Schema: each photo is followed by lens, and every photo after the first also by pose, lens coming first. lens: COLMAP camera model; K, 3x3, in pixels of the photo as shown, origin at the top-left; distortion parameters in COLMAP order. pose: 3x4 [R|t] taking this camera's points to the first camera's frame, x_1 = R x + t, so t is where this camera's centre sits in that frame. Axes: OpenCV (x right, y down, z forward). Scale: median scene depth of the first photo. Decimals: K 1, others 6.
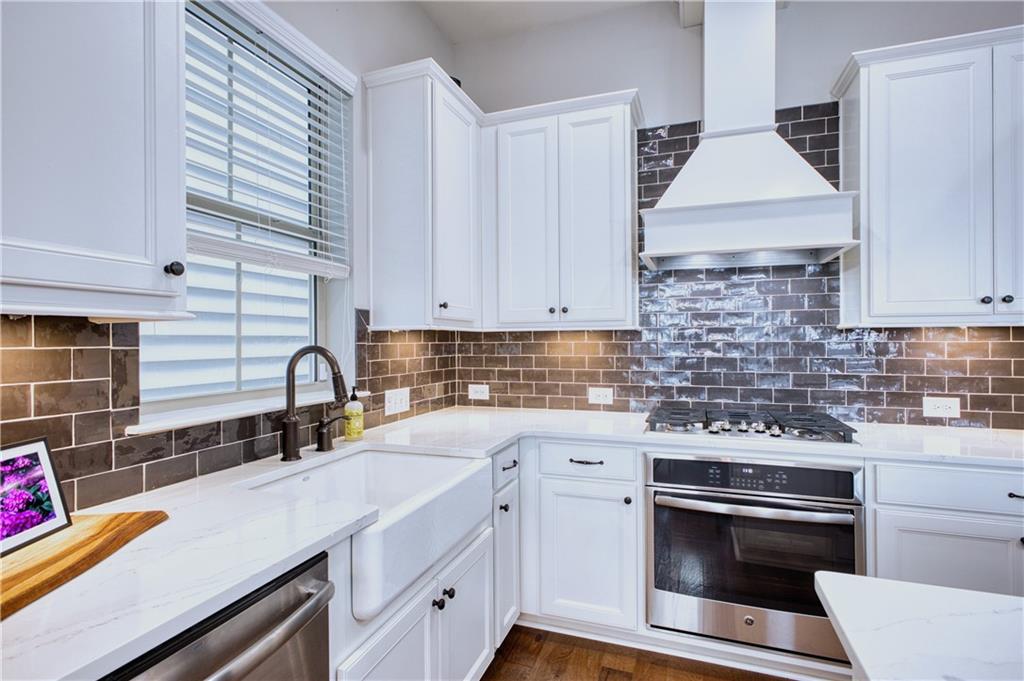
lens RADIAL K [[506.5, 0, 512.0], [0, 506.5, 340.5], [0, 0, 1]] dist [-0.003548, -0.001236]
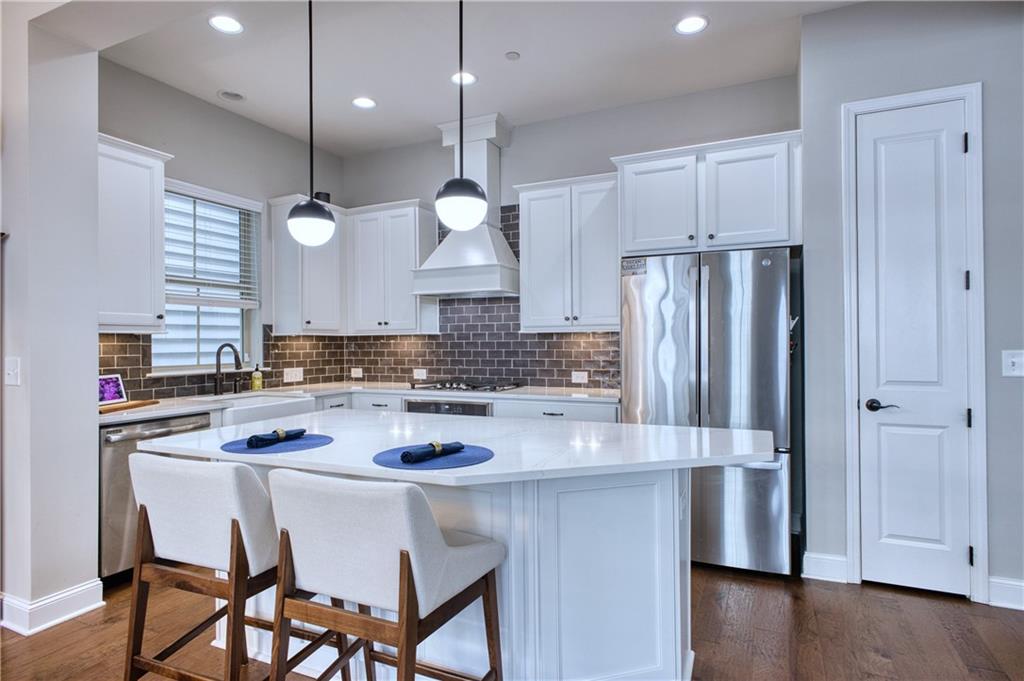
lens RADIAL K [[554.4, 0, 512.0], [0, 554.4, 340.5], [0, 0, 1]] dist [-0.001038, -0.000307]
pose [[0.995700, -0.004294, -0.092540, 0.796221], [0.004066, 0.999988, -0.002653, 0.006891], [0.092550, 0.002266, 0.995705, -0.966856]]
